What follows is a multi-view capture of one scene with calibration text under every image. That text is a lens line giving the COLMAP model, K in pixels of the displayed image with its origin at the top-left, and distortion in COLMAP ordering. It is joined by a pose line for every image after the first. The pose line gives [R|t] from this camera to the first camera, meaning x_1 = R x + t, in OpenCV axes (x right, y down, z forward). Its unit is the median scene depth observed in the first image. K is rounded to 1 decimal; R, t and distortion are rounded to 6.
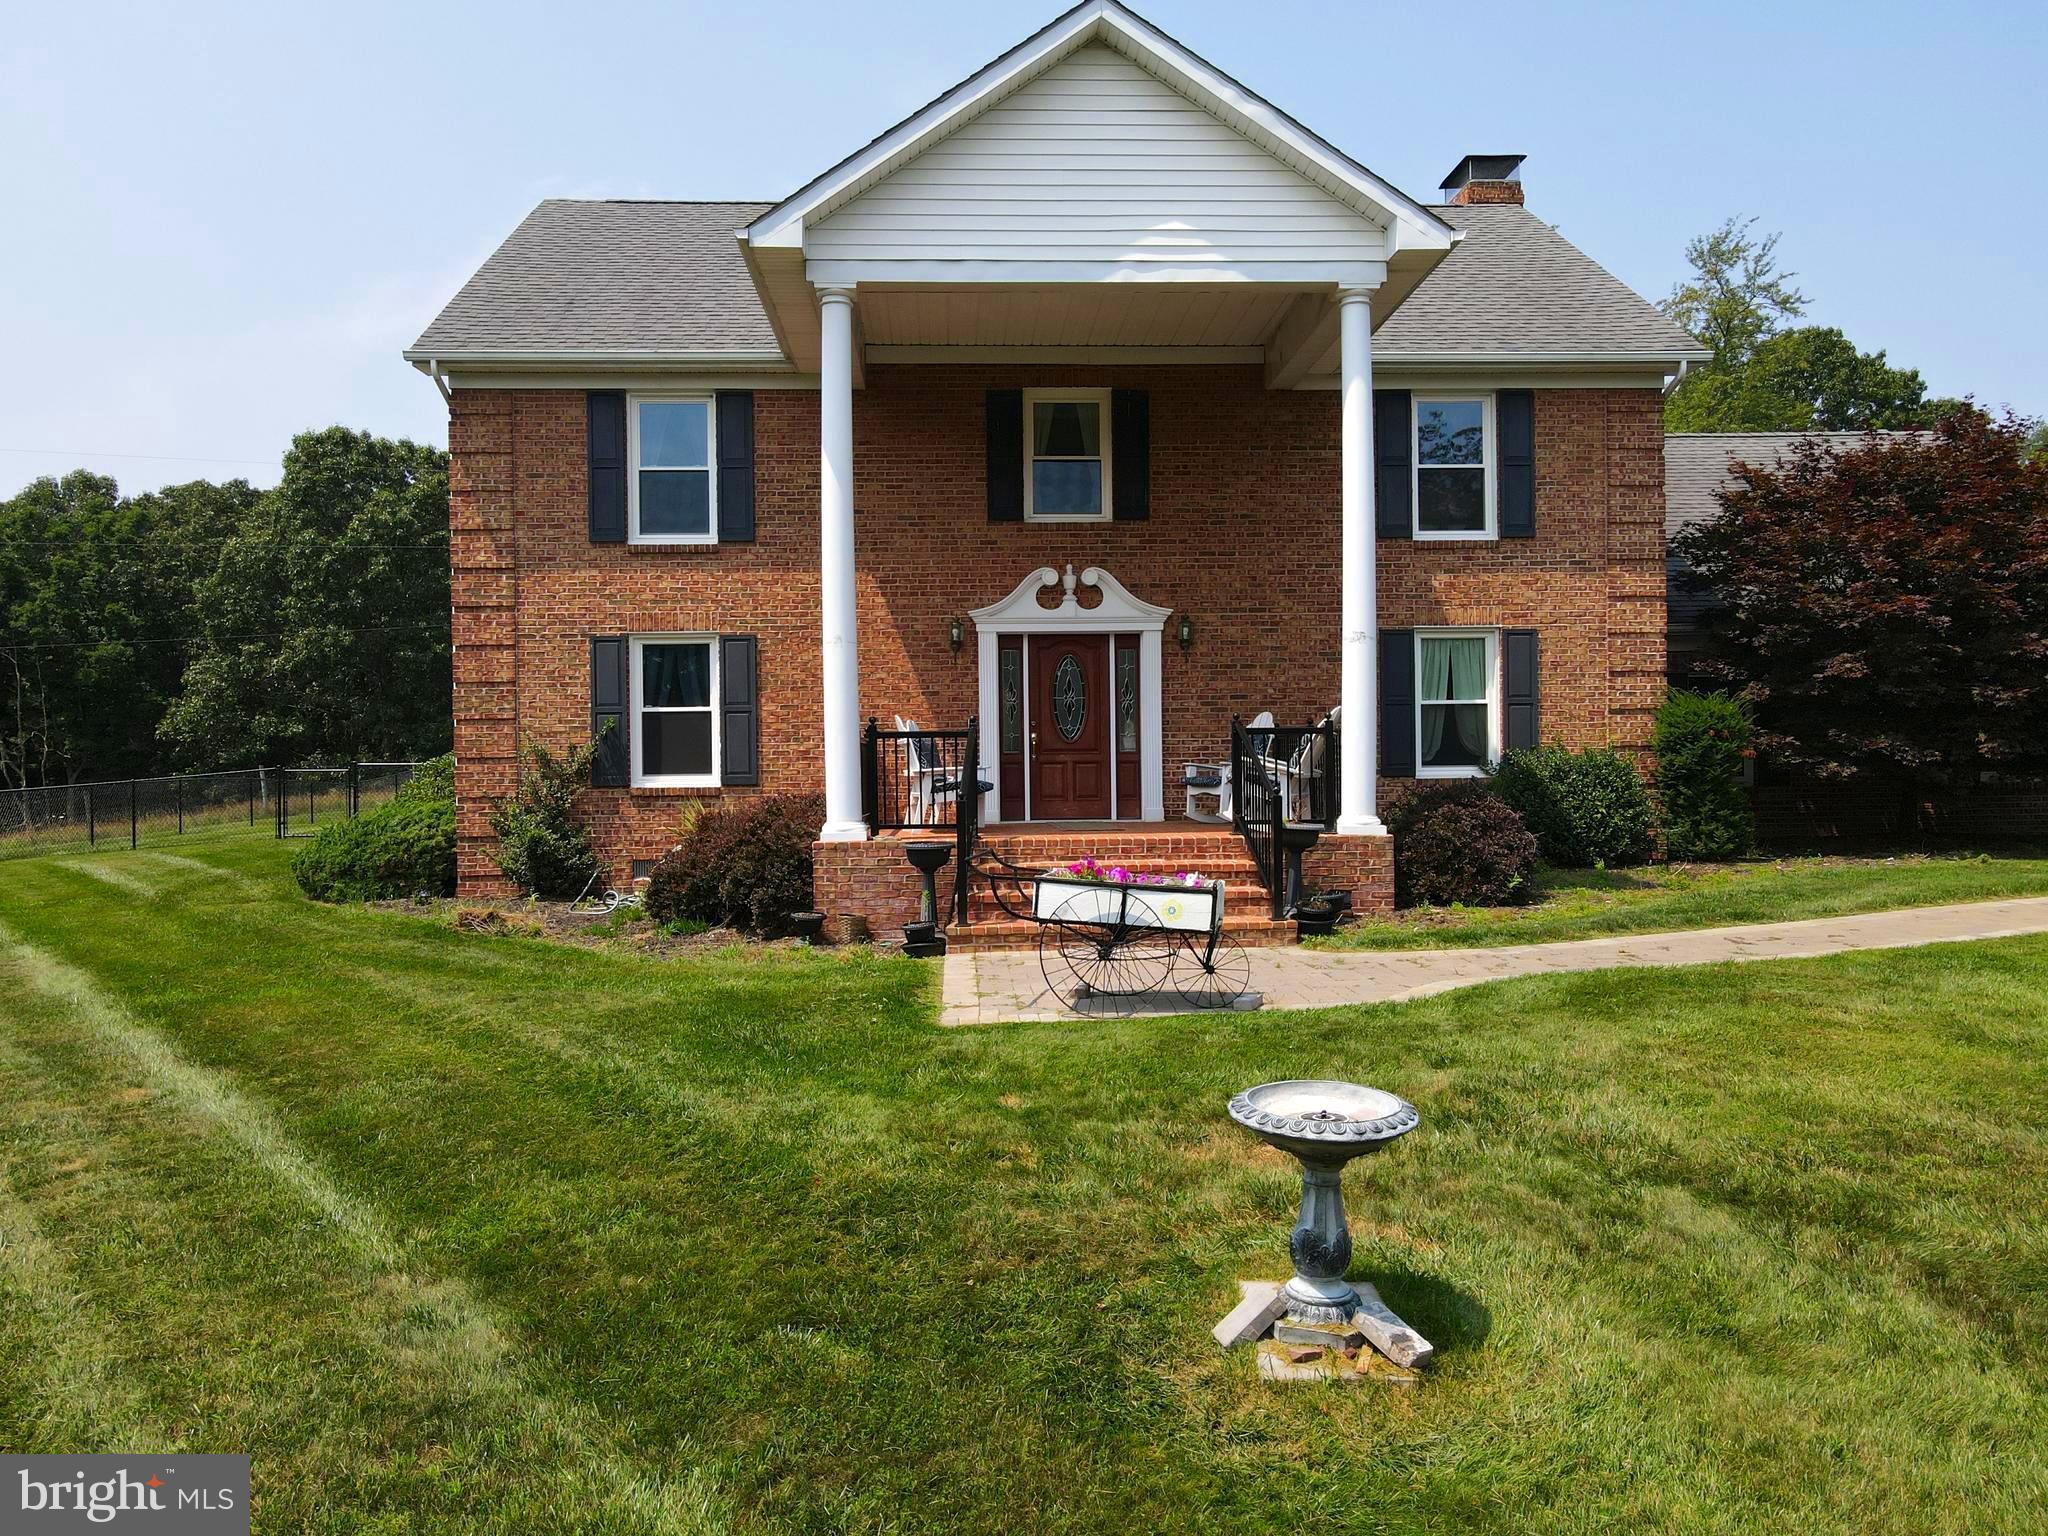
lens RADIAL K [[1509.4, 0, 1021.7], [0, 1509.4, 768.4], [0, 0, 1]] dist [-0.004593, 0.032604]
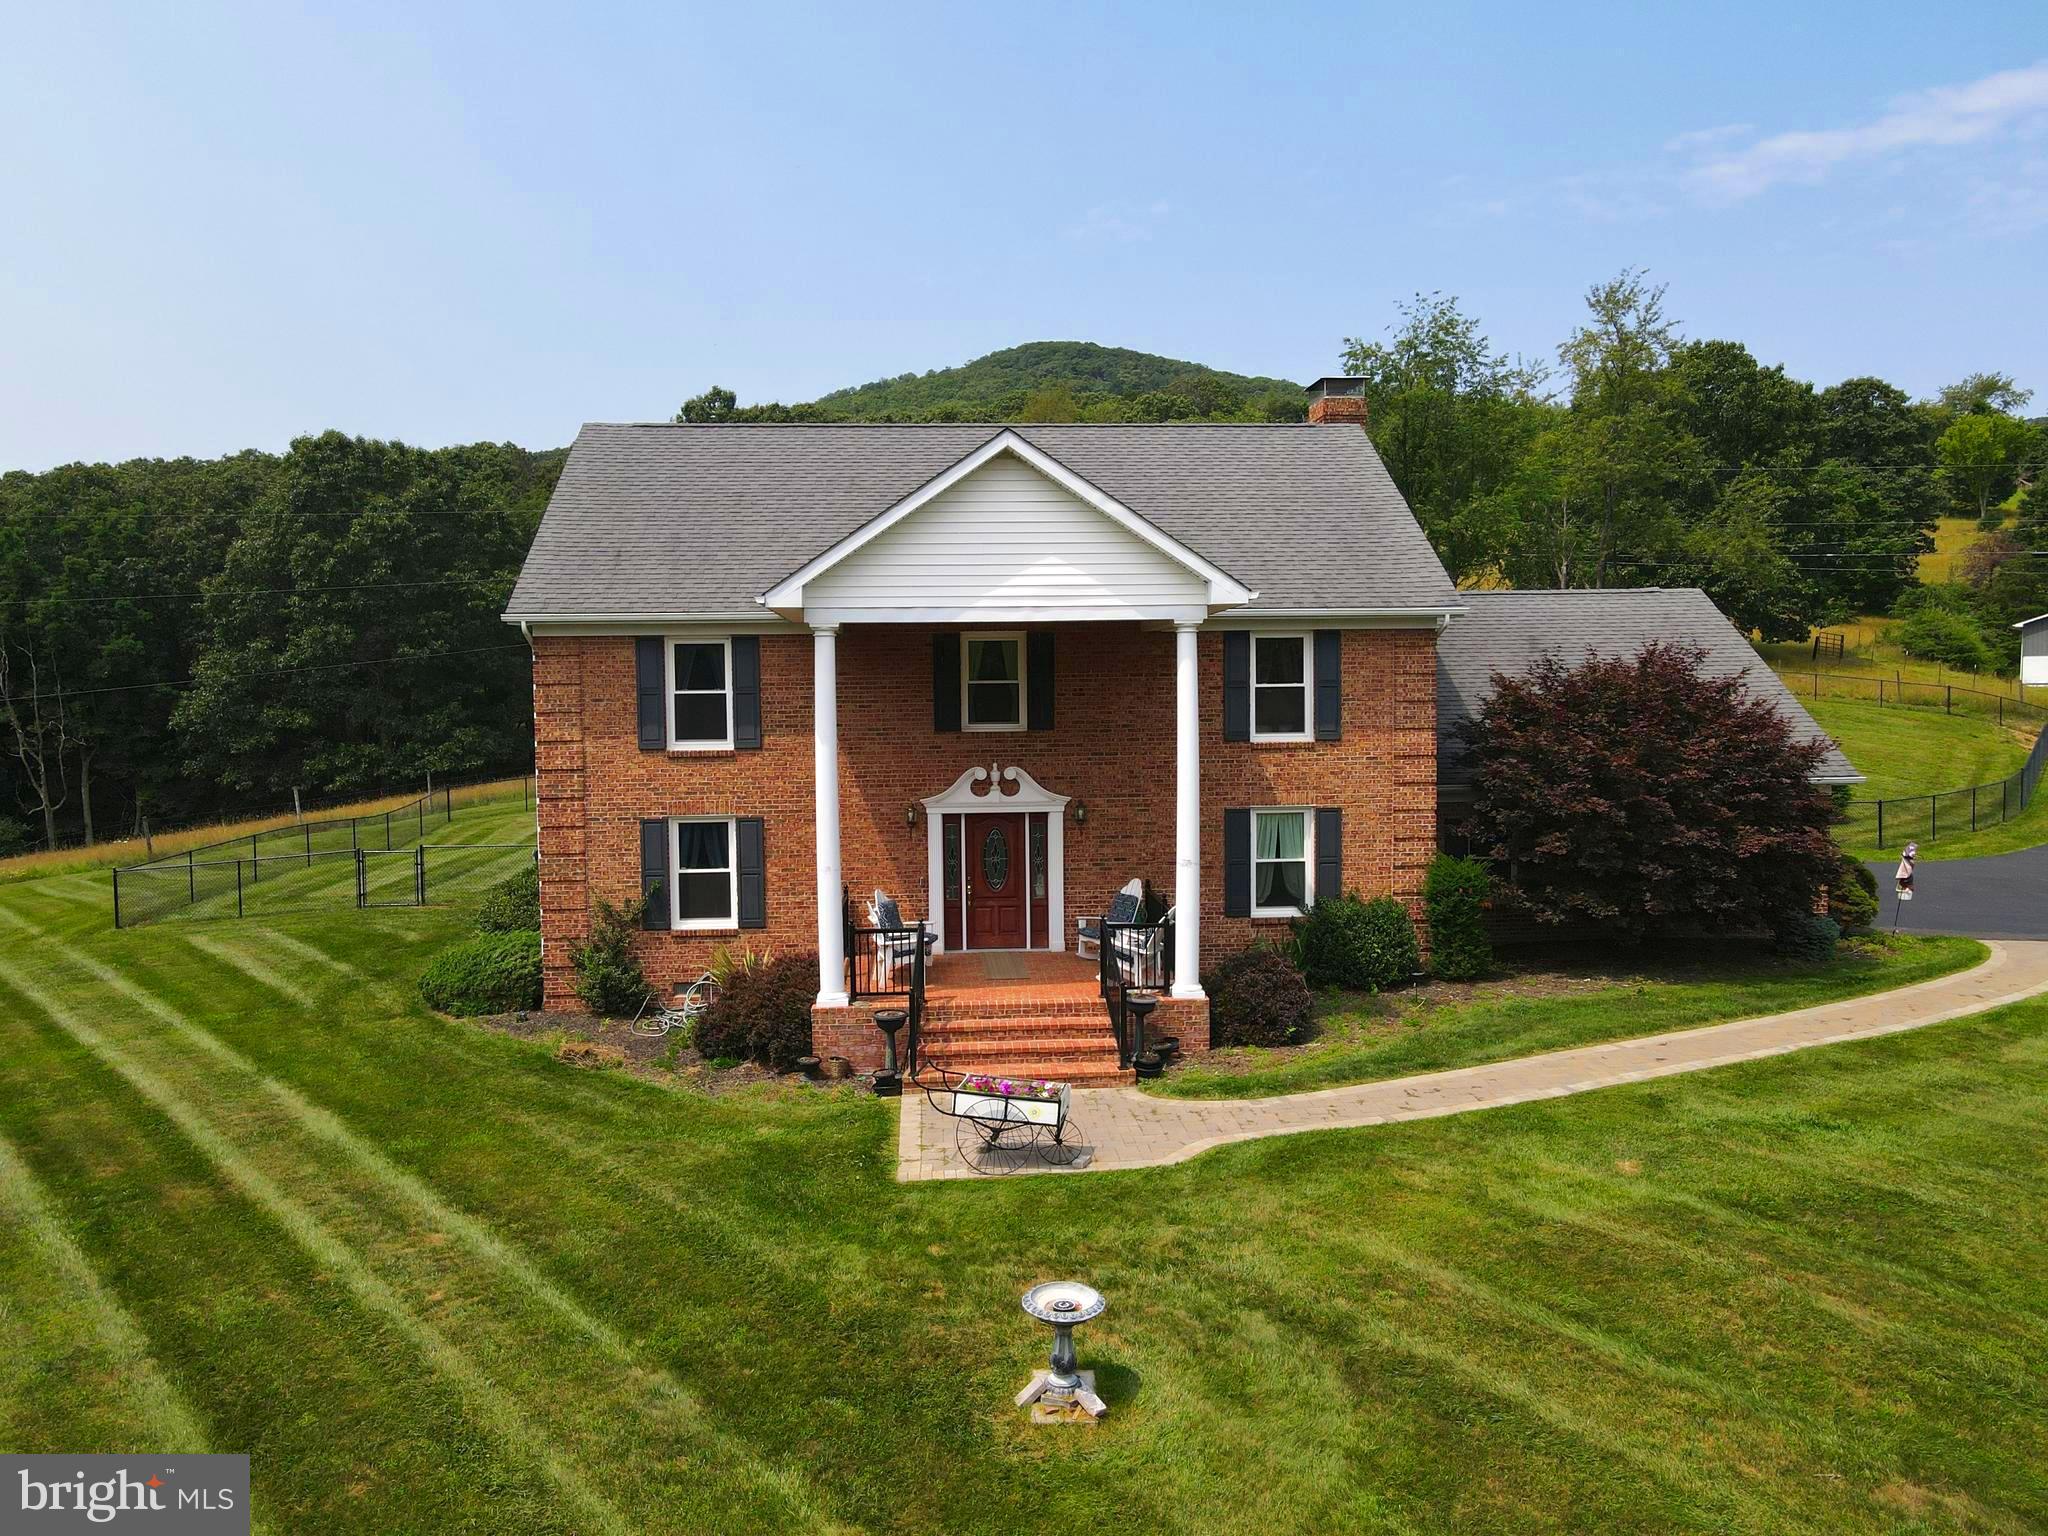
lens RADIAL K [[1509.4, 0, 1021.7], [0, 1509.4, 767.2], [0, 0, 1]] dist [-0.004593, 0.032604]
pose [[0.999763, -0.000698, 0.021762, 0.026015], [-0.000367, 0.998806, 0.048858, -0.197901], [-0.021770, -0.048854, 0.998569, -0.351137]]
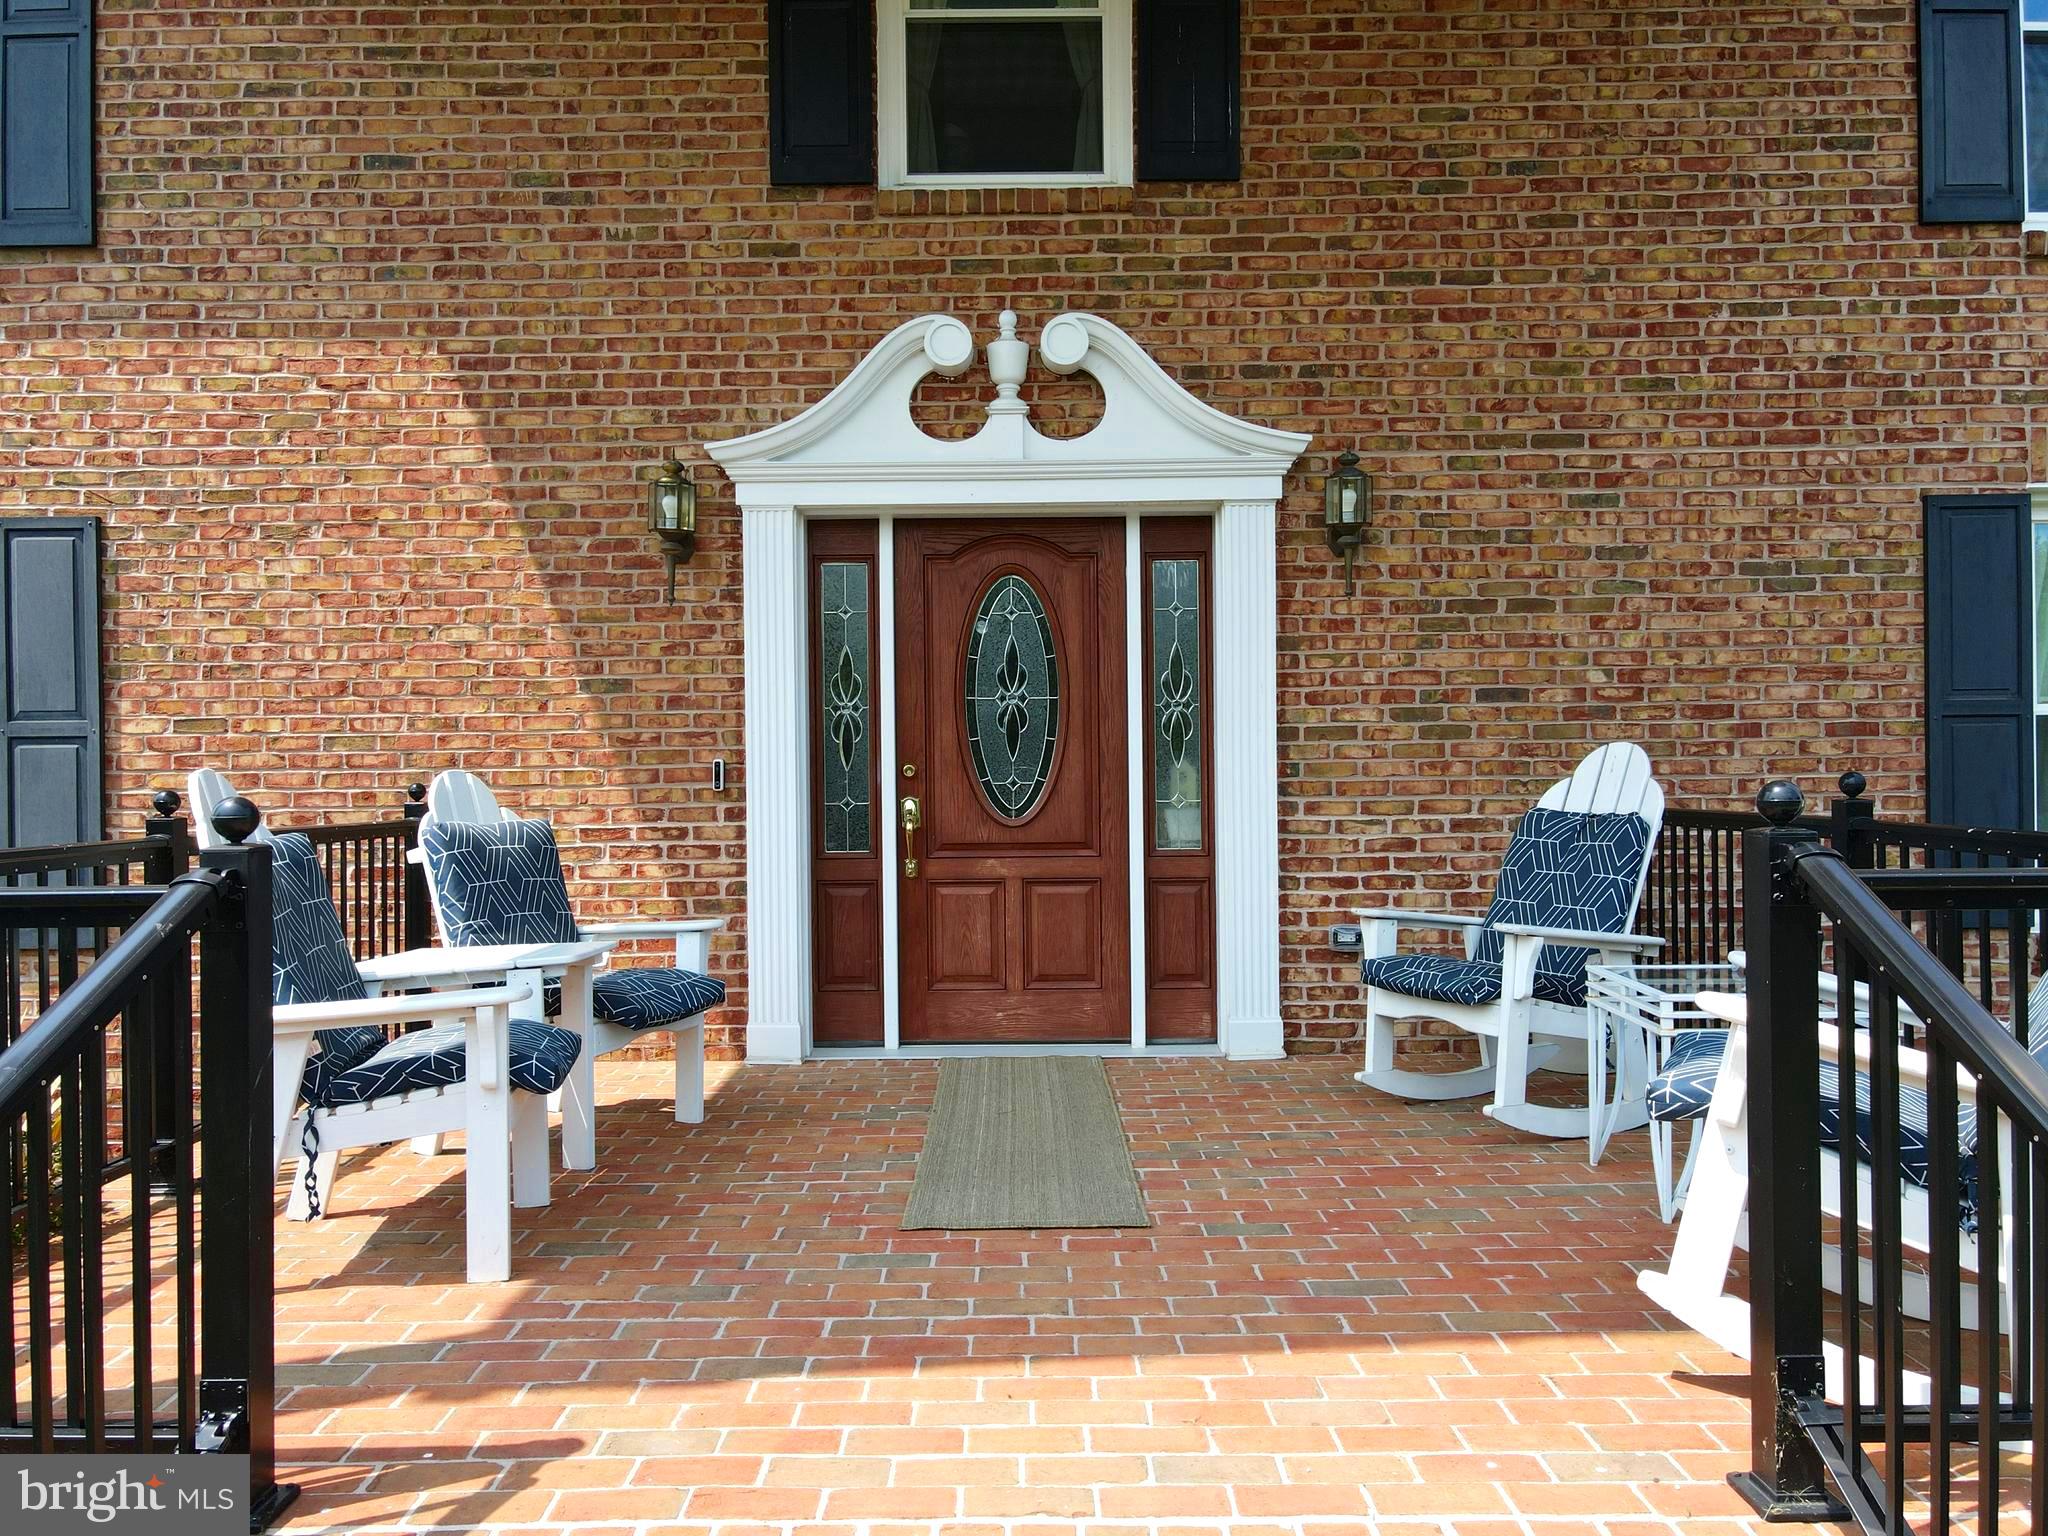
lens RADIAL K [[1509.4, 0, 1024.6], [0, 1509.4, 765.4], [0, 0, 1]] dist [-0.004593, 0.032604]
pose [[0.998883, 0.000783, -0.047235, 0.051989], [-0.000861, 0.999998, -0.001617, -0.030858], [0.047234, 0.001655, 0.998882, 0.658426]]
